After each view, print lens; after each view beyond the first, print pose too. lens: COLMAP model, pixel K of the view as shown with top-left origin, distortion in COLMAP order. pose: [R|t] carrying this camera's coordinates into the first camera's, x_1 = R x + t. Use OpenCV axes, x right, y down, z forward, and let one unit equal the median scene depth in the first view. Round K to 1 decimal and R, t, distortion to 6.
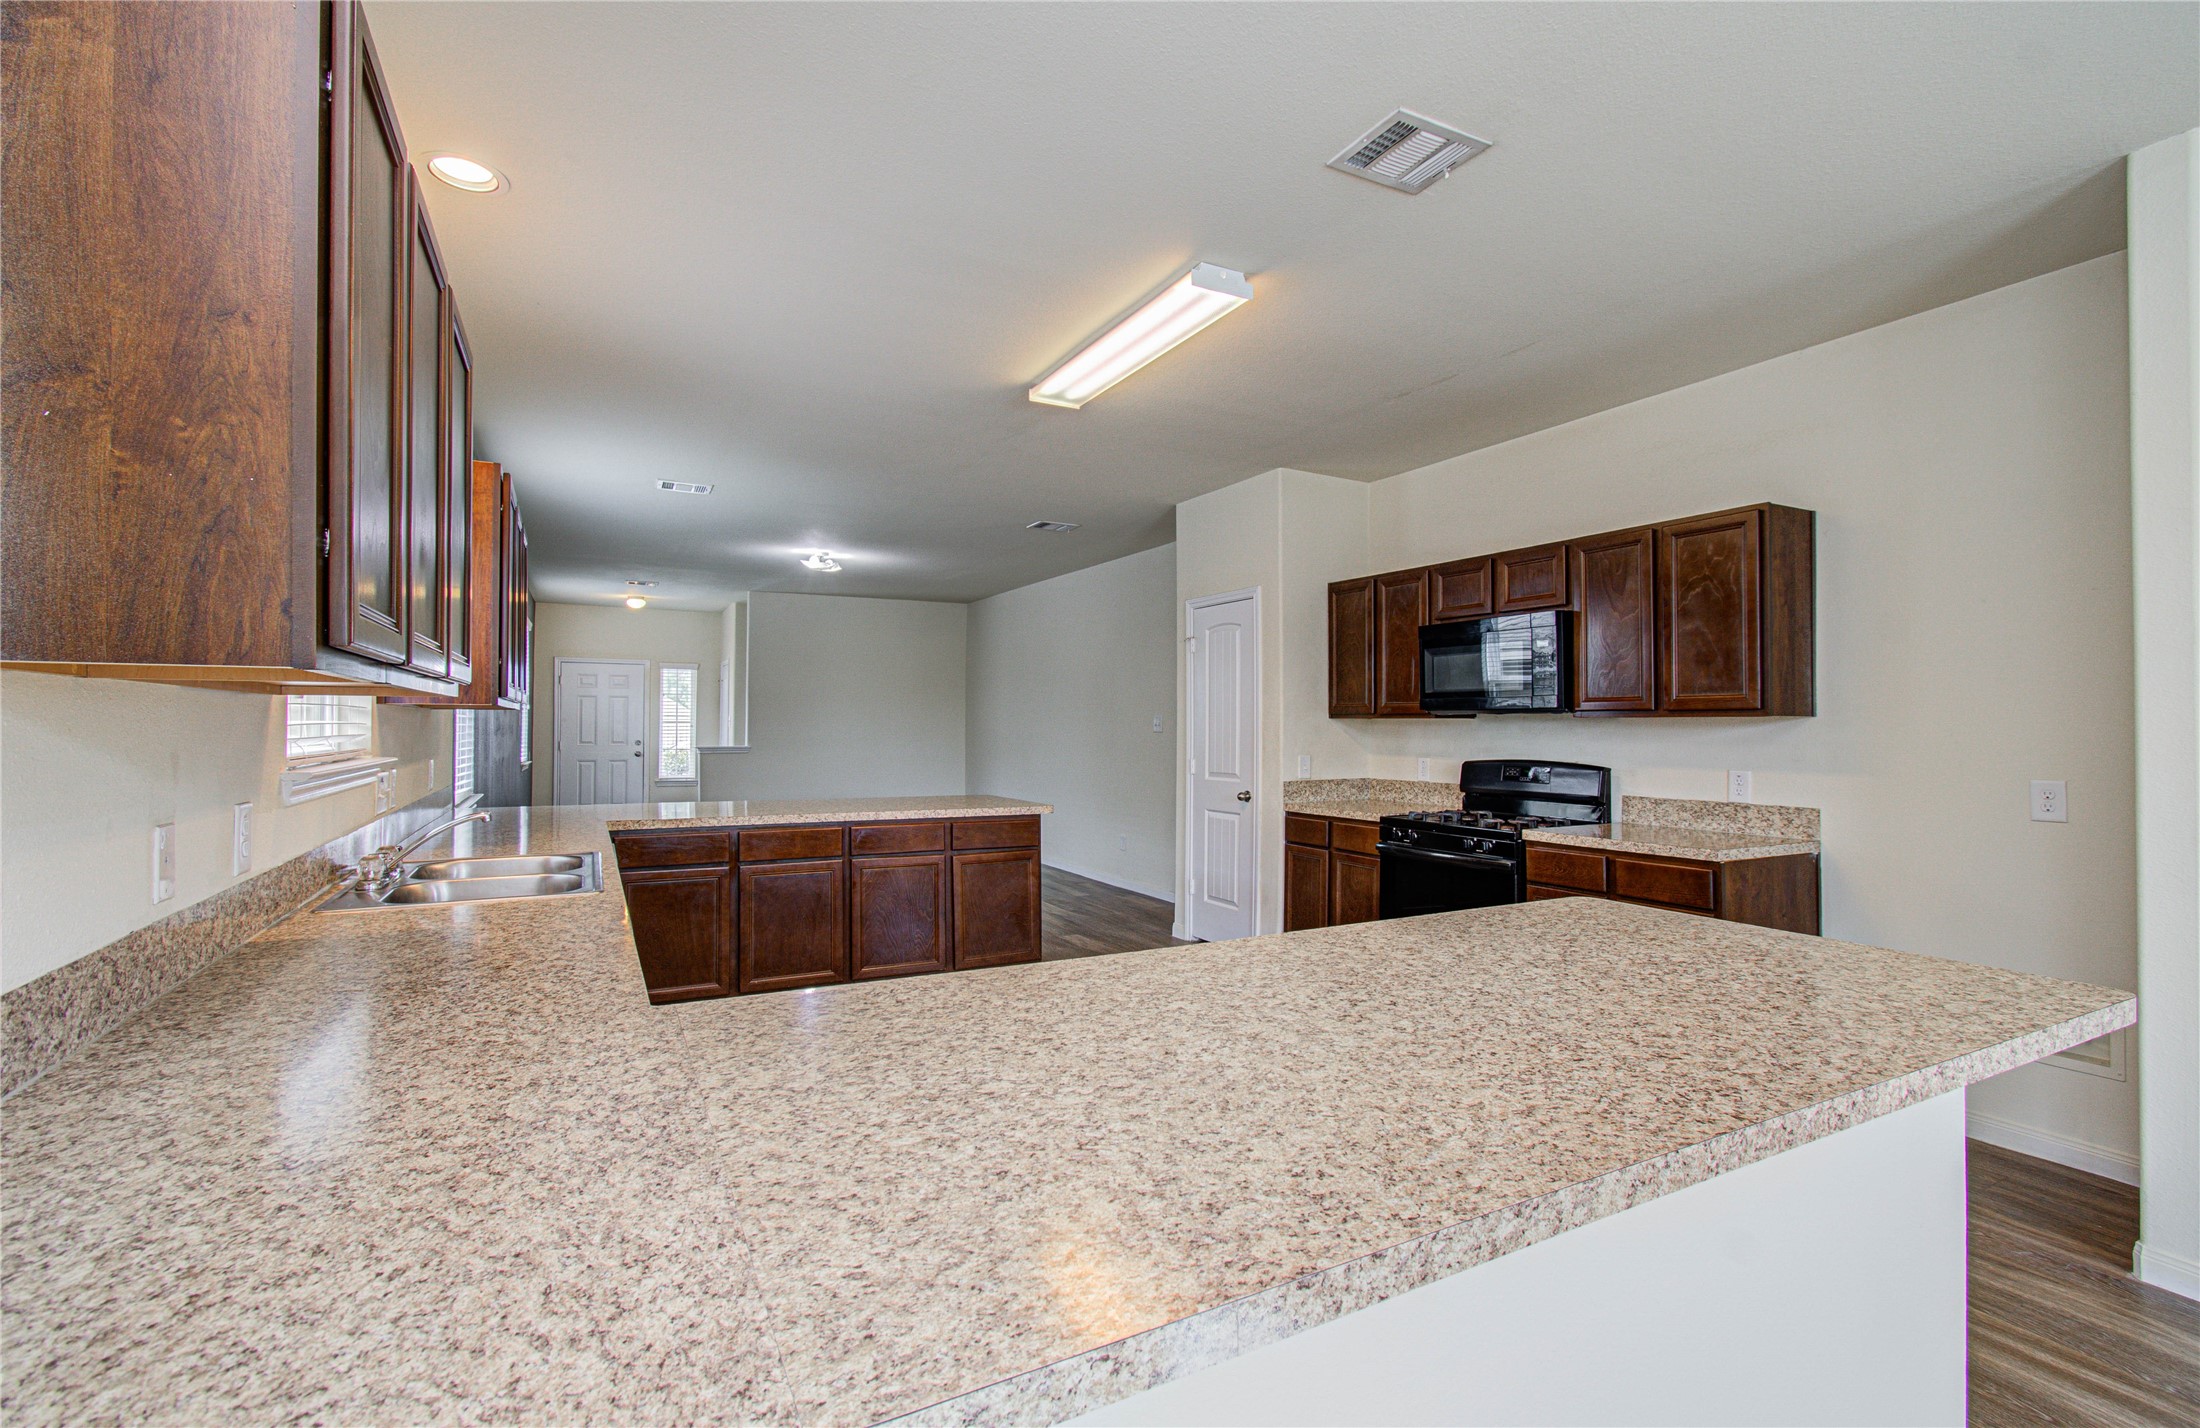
lens RADIAL K [[947.4, 0, 1097.2], [0, 947.4, 720.8], [0, 0, 1]] dist [-0.004822, 0.000224]
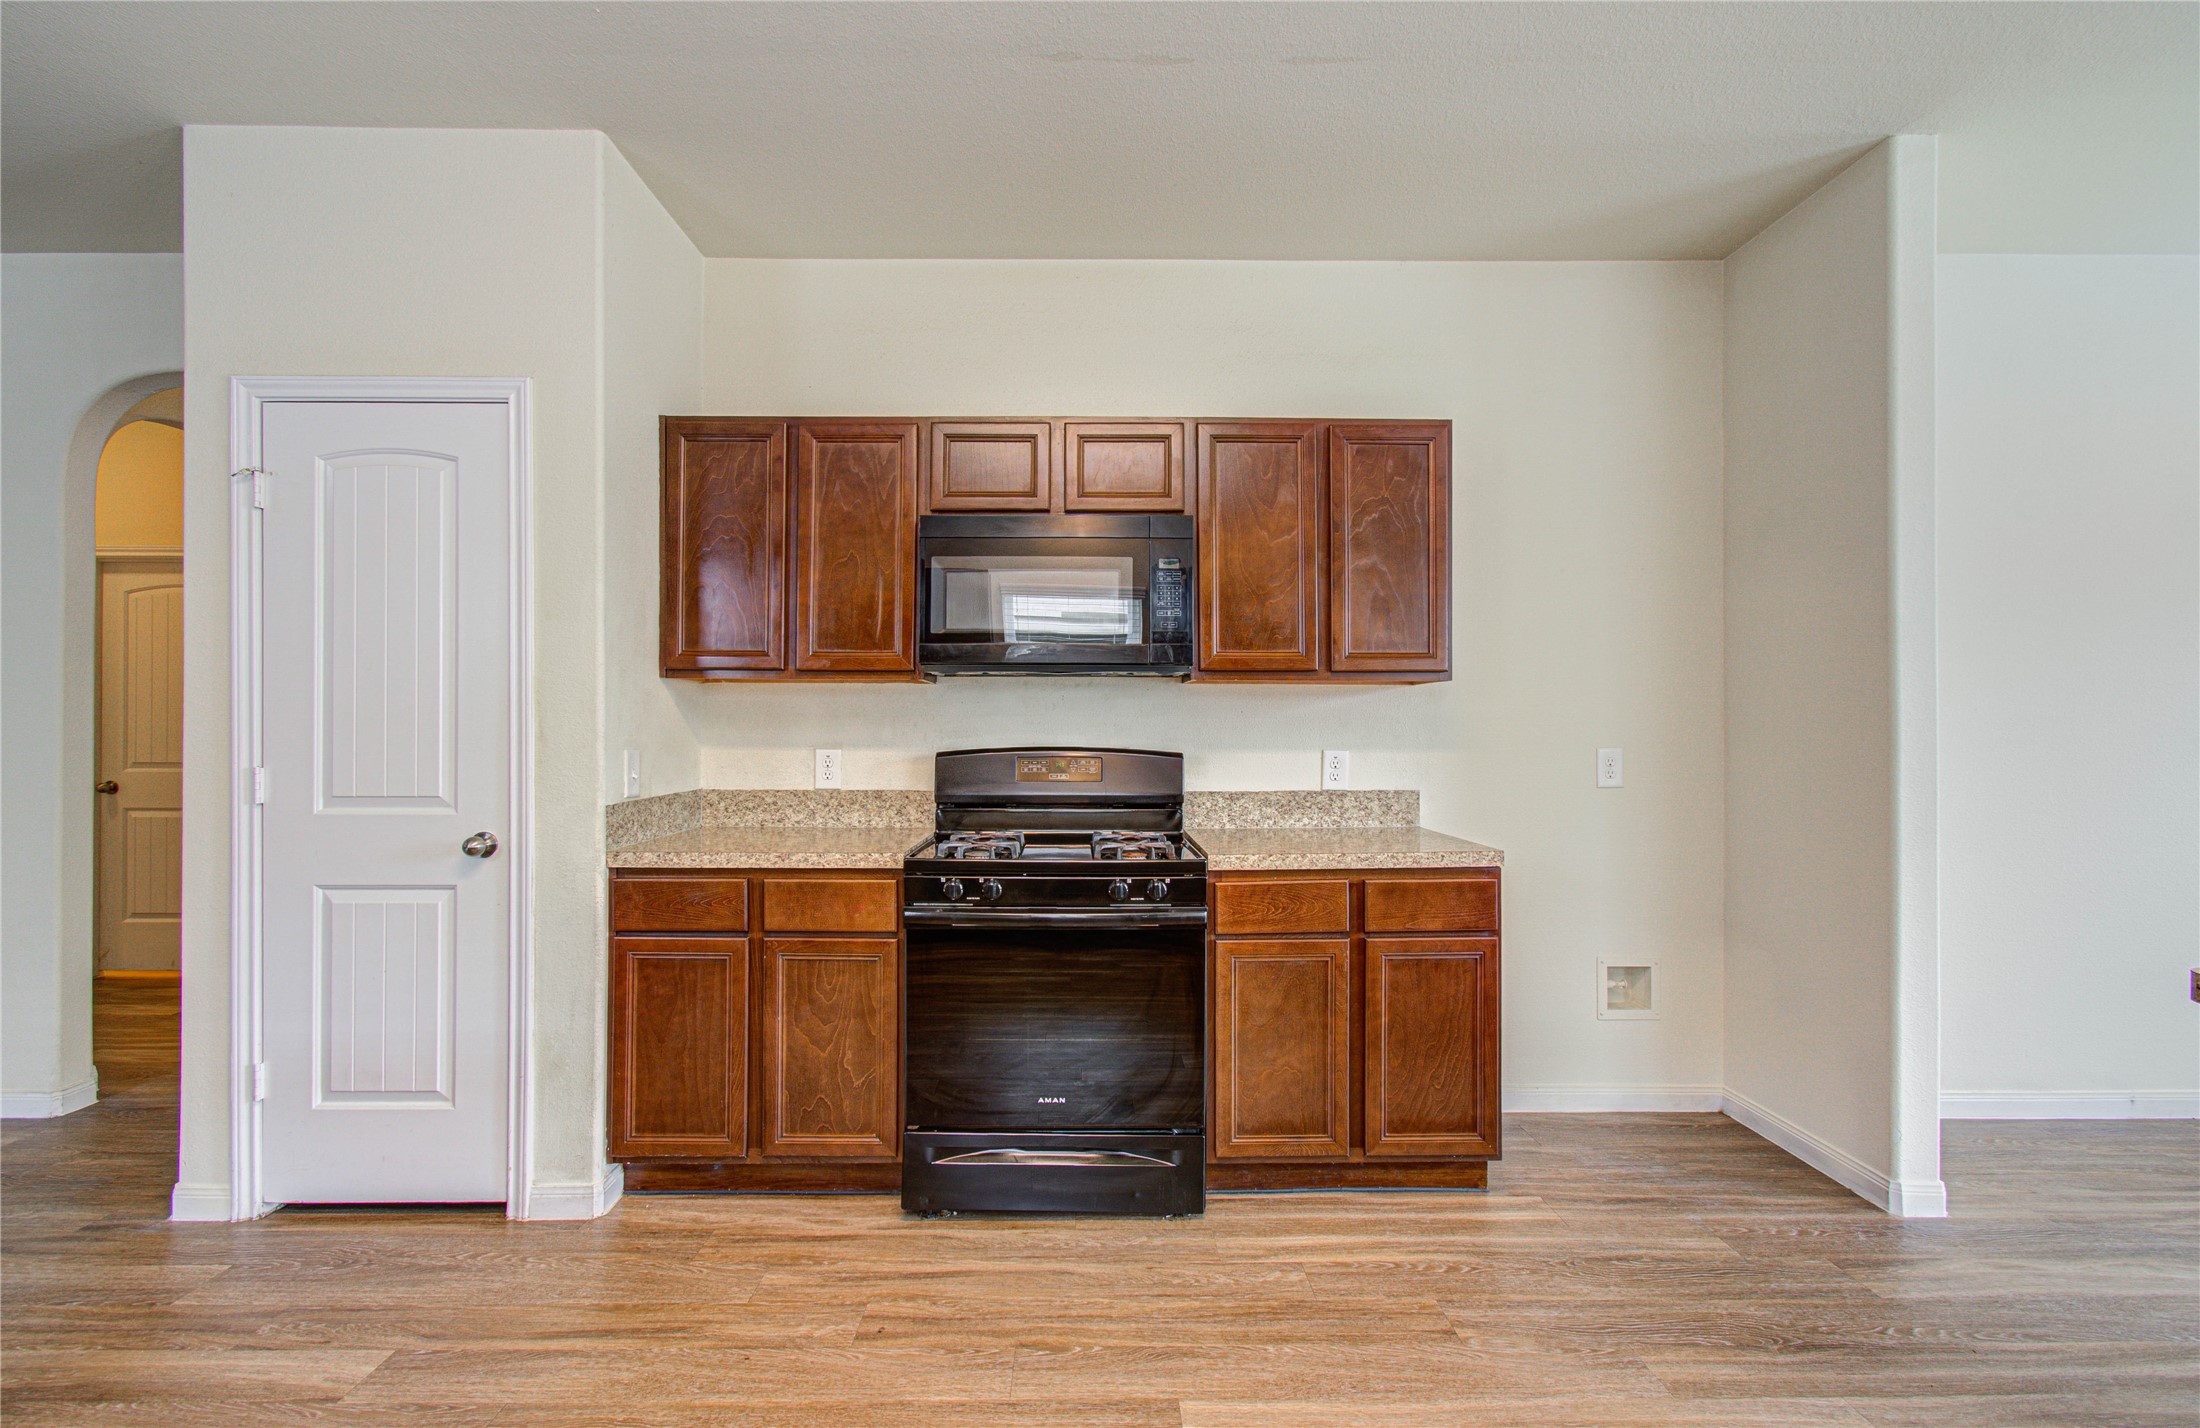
lens RADIAL K [[970.2, 0, 1095.0], [0, 970.2, 728.5], [0, 0, 1]] dist [-0.006055, -0.000203]
pose [[0.471368, -0.000763, 0.881937, -0.122474], [-0.005610, 0.999977, 0.003864, 0.024534], [-0.881919, -0.006769, 0.471352, 0.612232]]
